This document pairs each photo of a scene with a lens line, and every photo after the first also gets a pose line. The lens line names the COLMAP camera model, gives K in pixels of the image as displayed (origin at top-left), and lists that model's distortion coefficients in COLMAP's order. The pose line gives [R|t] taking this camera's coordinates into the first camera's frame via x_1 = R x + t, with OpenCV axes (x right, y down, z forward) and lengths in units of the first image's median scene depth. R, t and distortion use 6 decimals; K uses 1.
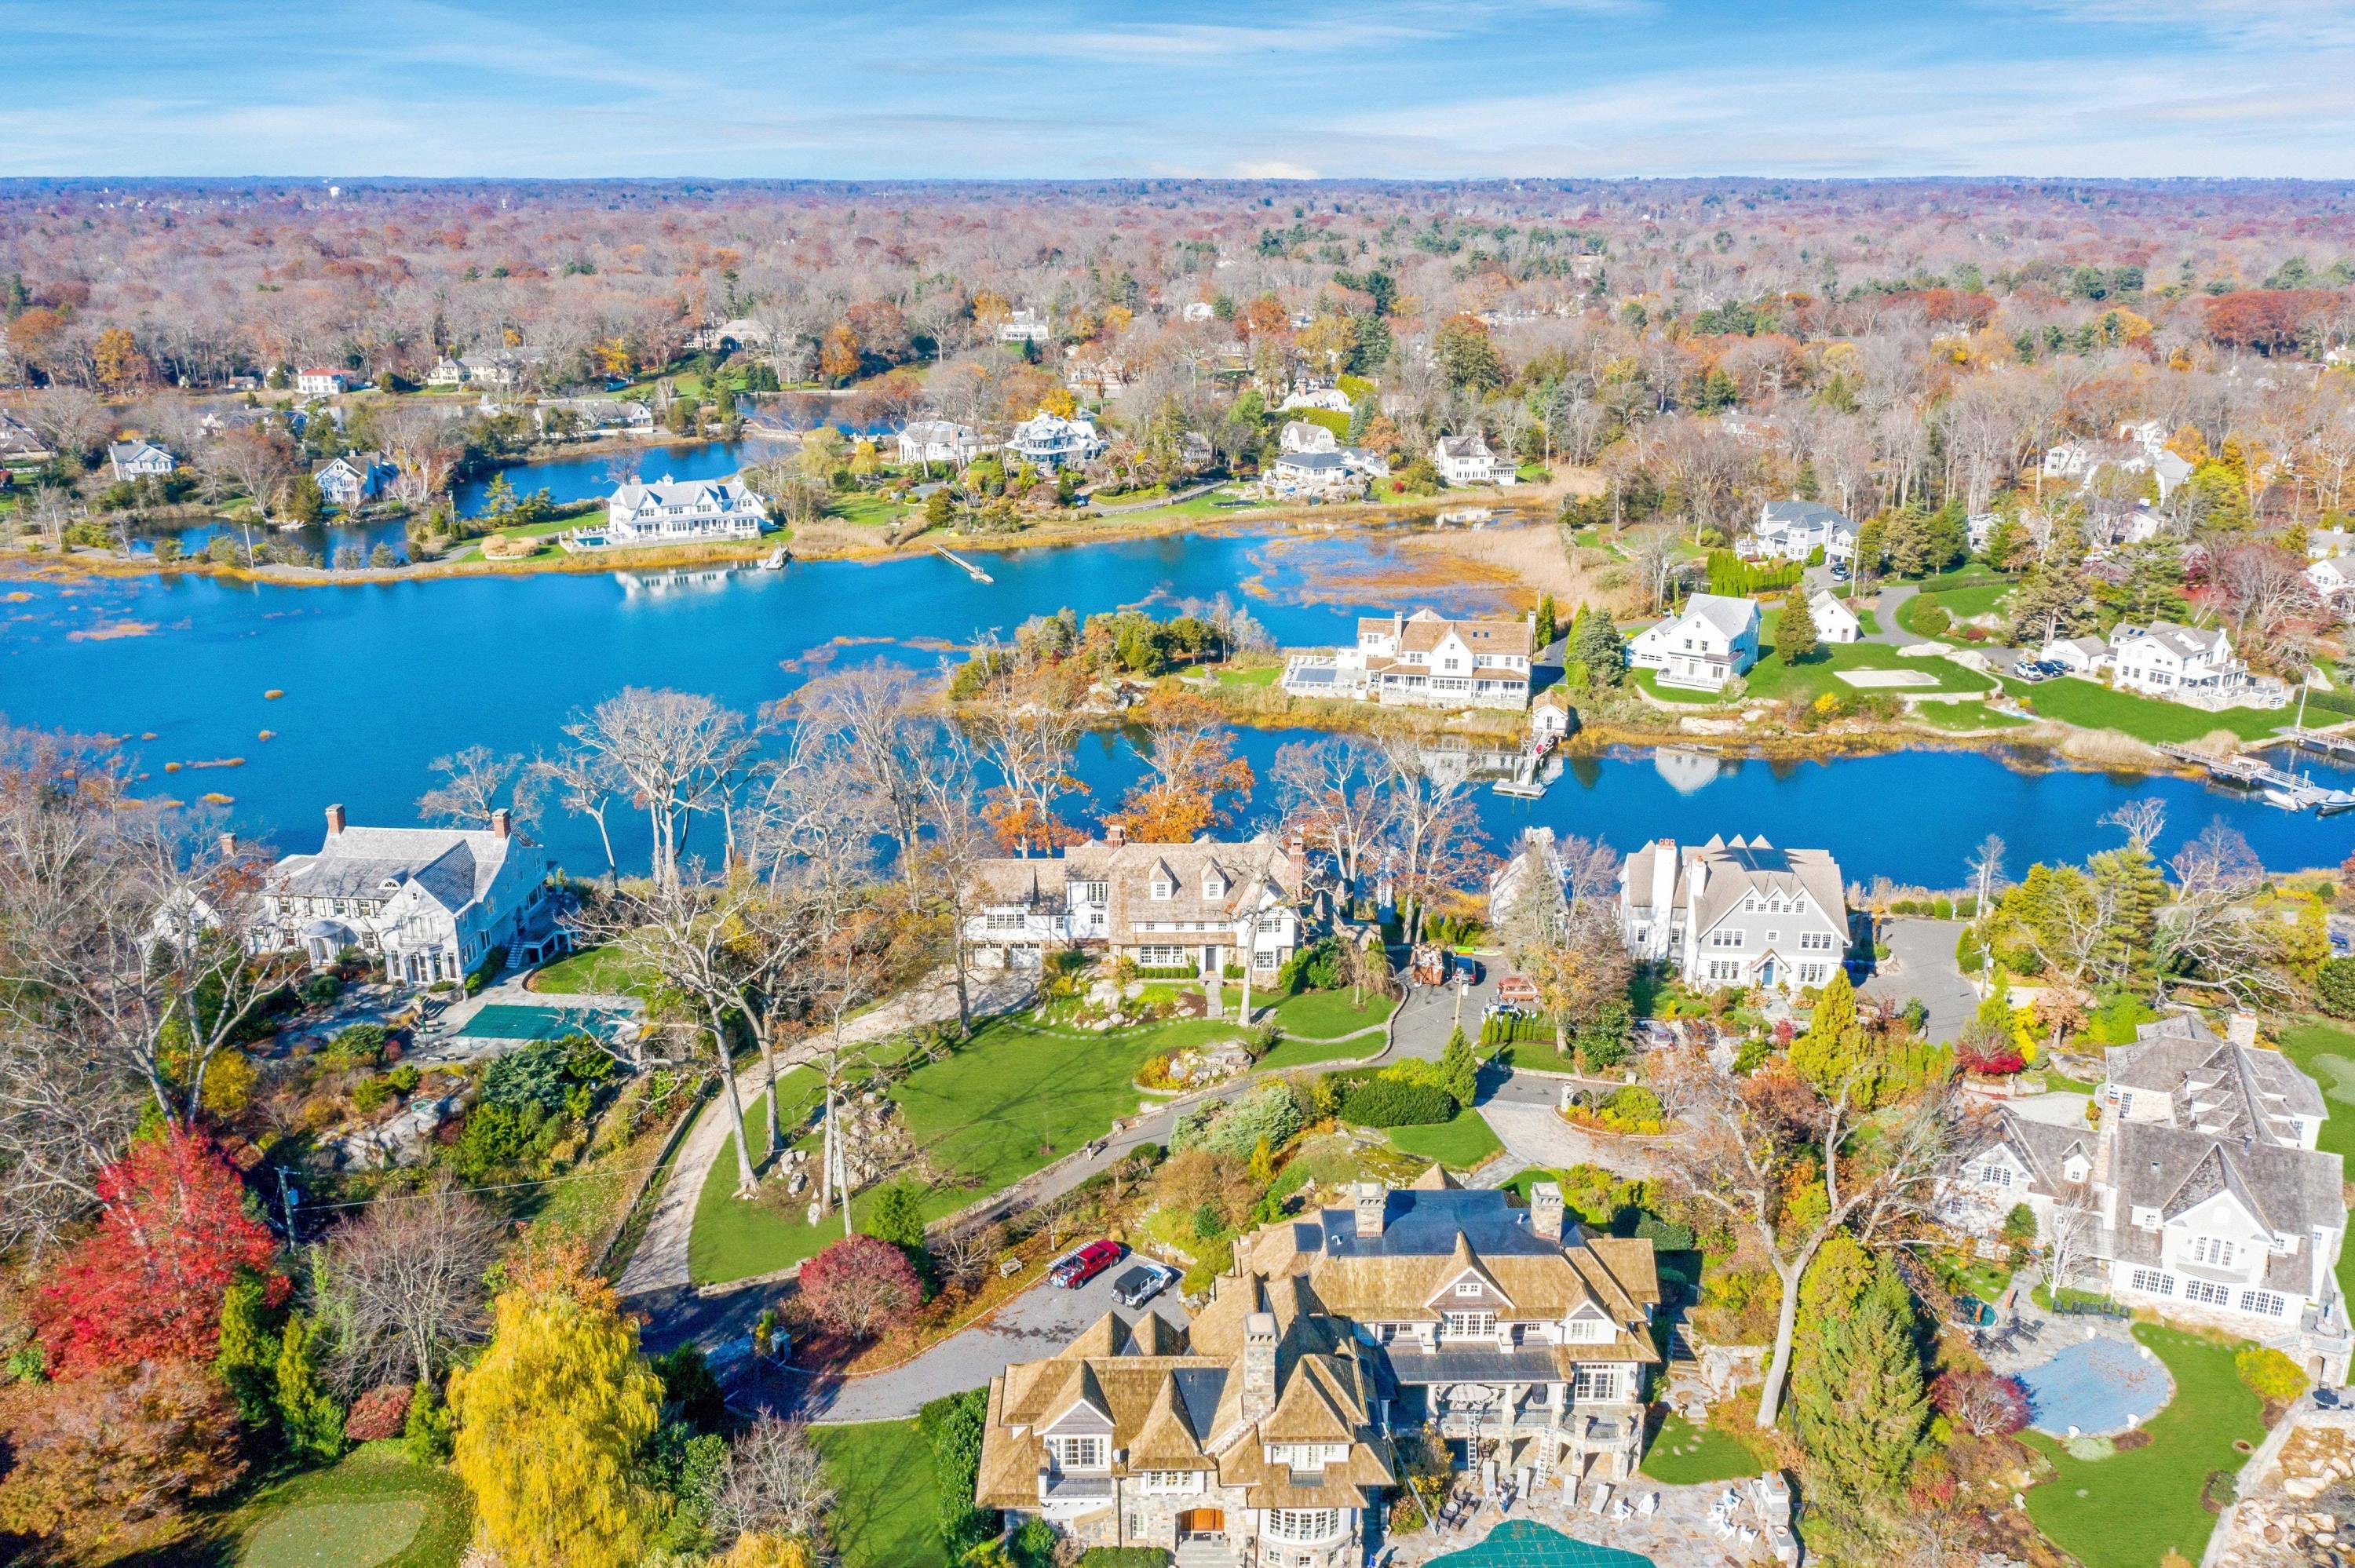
lens RADIAL K [[1935.5, 0, 1165.7], [0, 1935.5, 790.0], [0, 0, 1]] dist [0.039750, 0.007343]
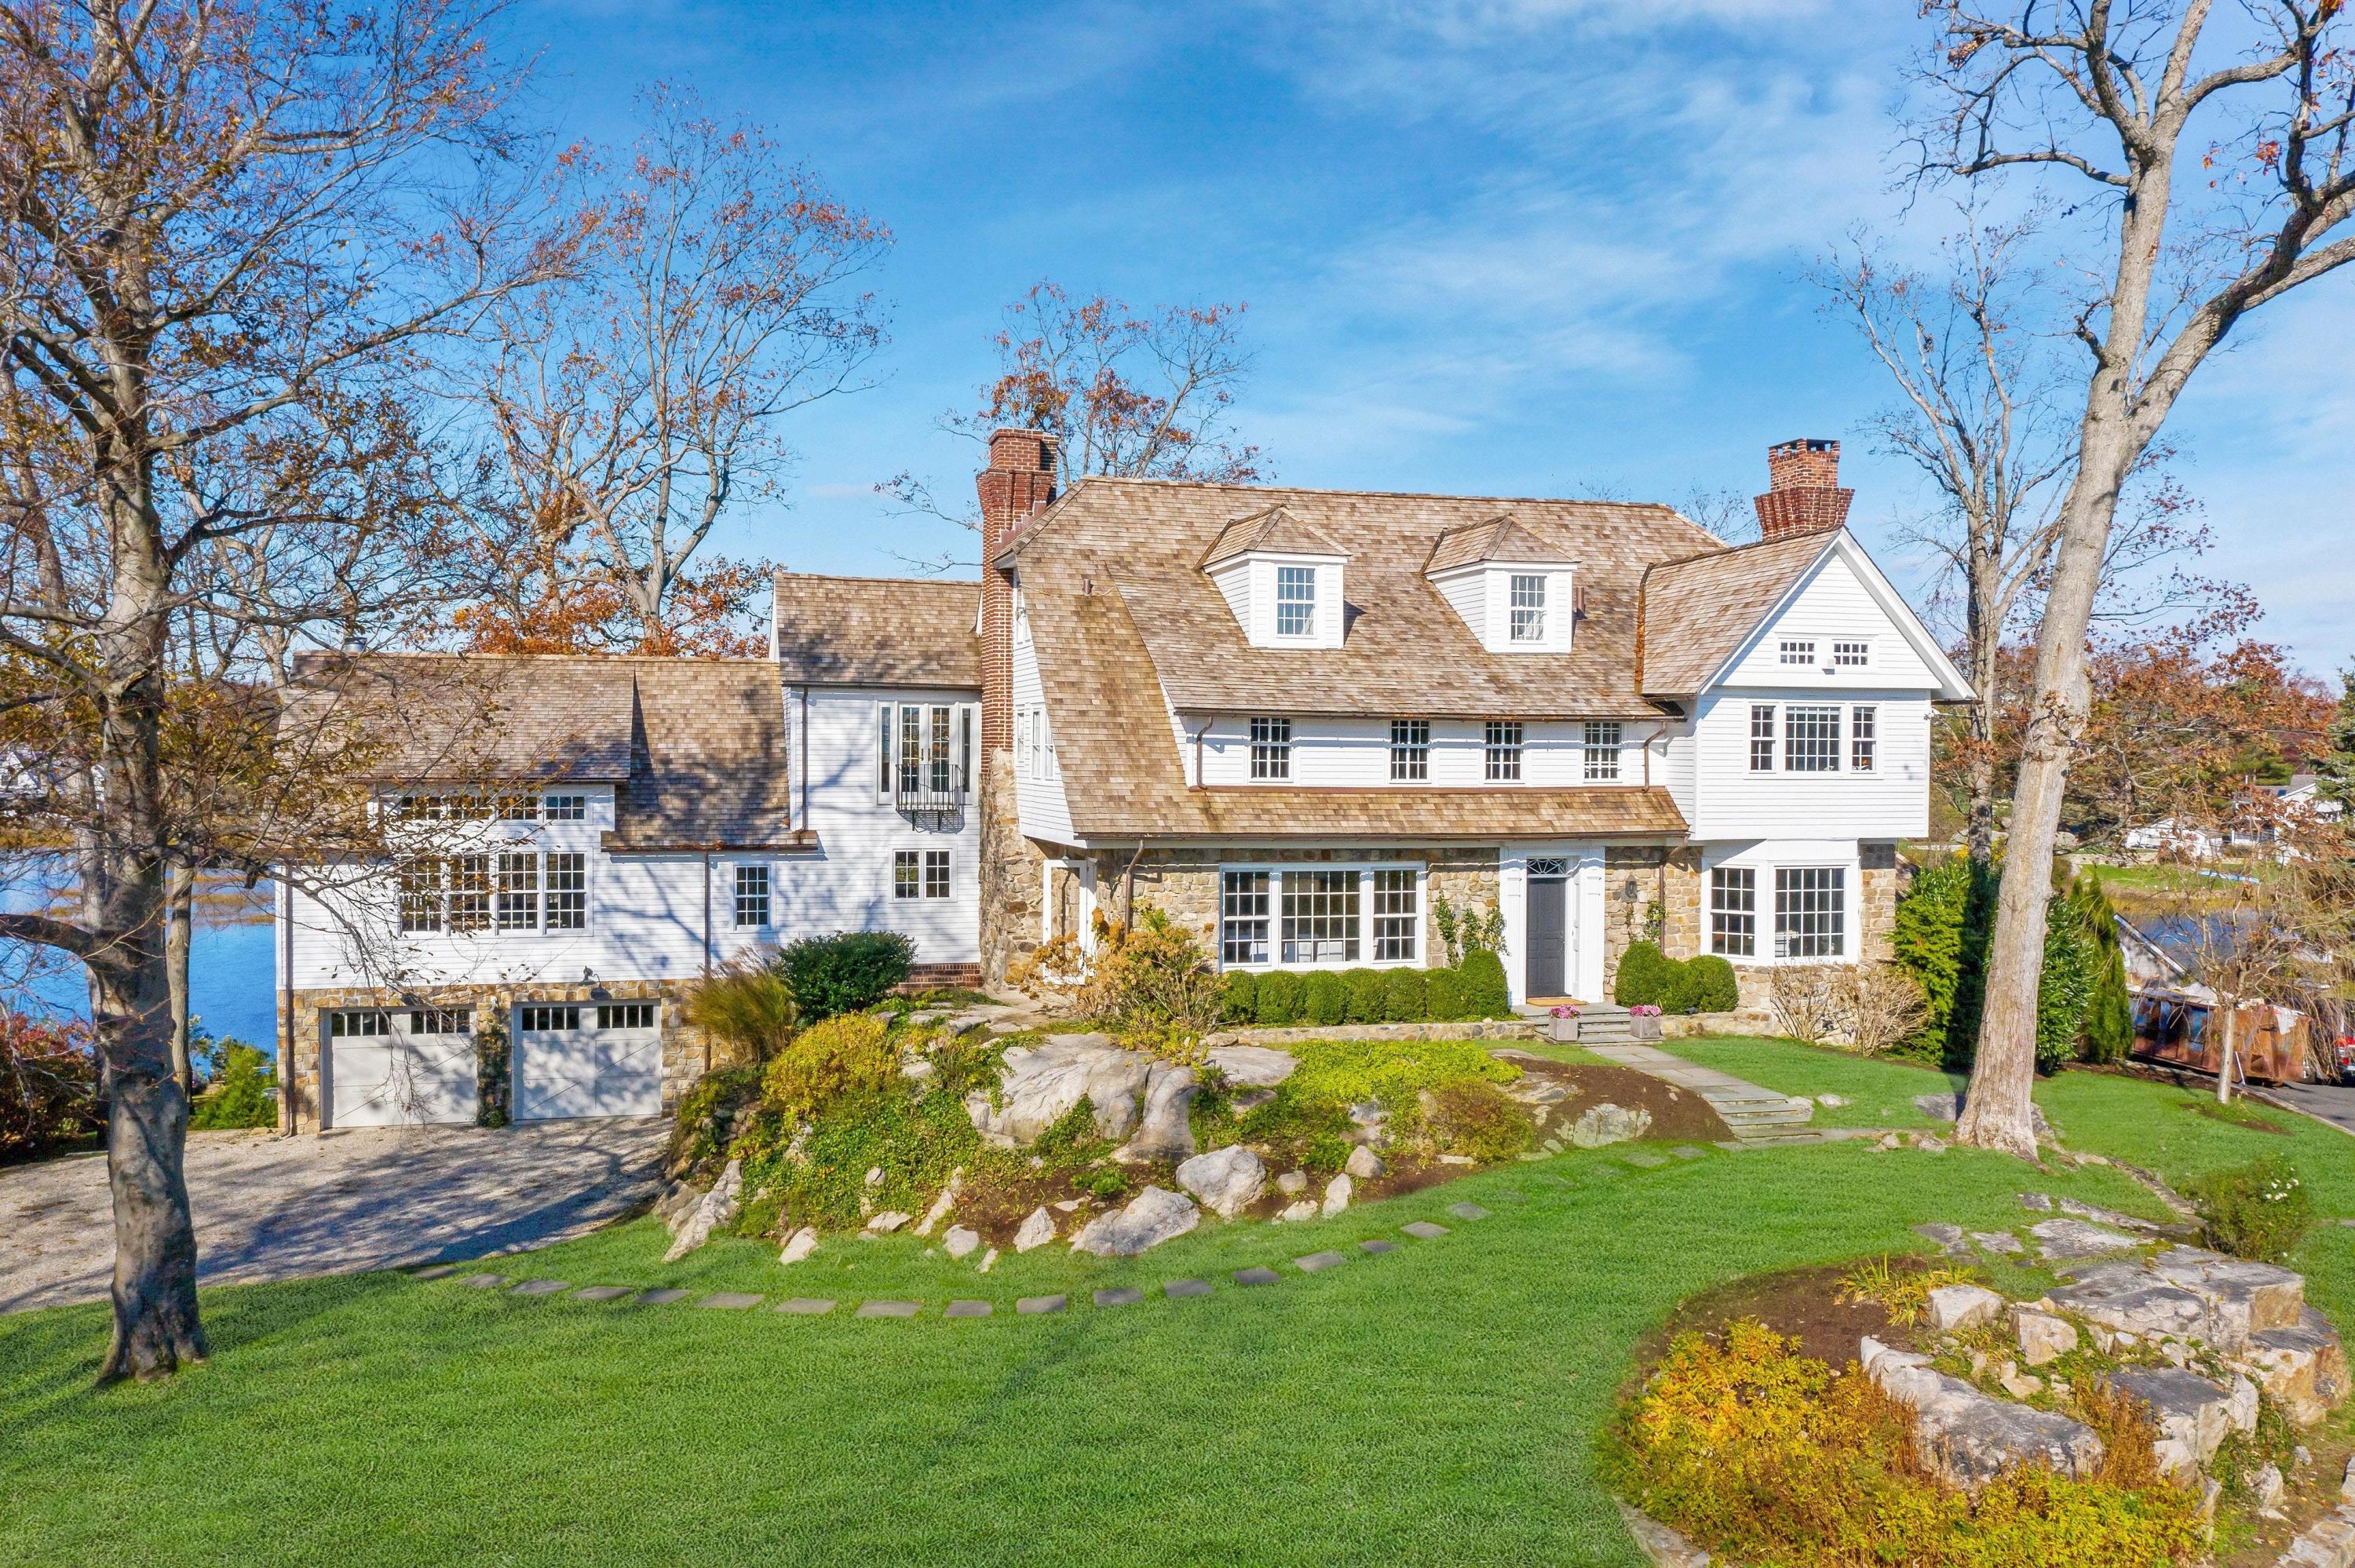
lens RADIAL K [[1935.5, 0, 1178.5], [0, 1935.5, 774.4], [0, 0, 1]] dist [0.039750, 0.007343]
pose [[0.971103, -0.016677, 0.238077, -0.062722], [0.082829, 0.959102, -0.270672, 0.123584], [-0.223826, 0.282570, 0.932768, 0.816398]]
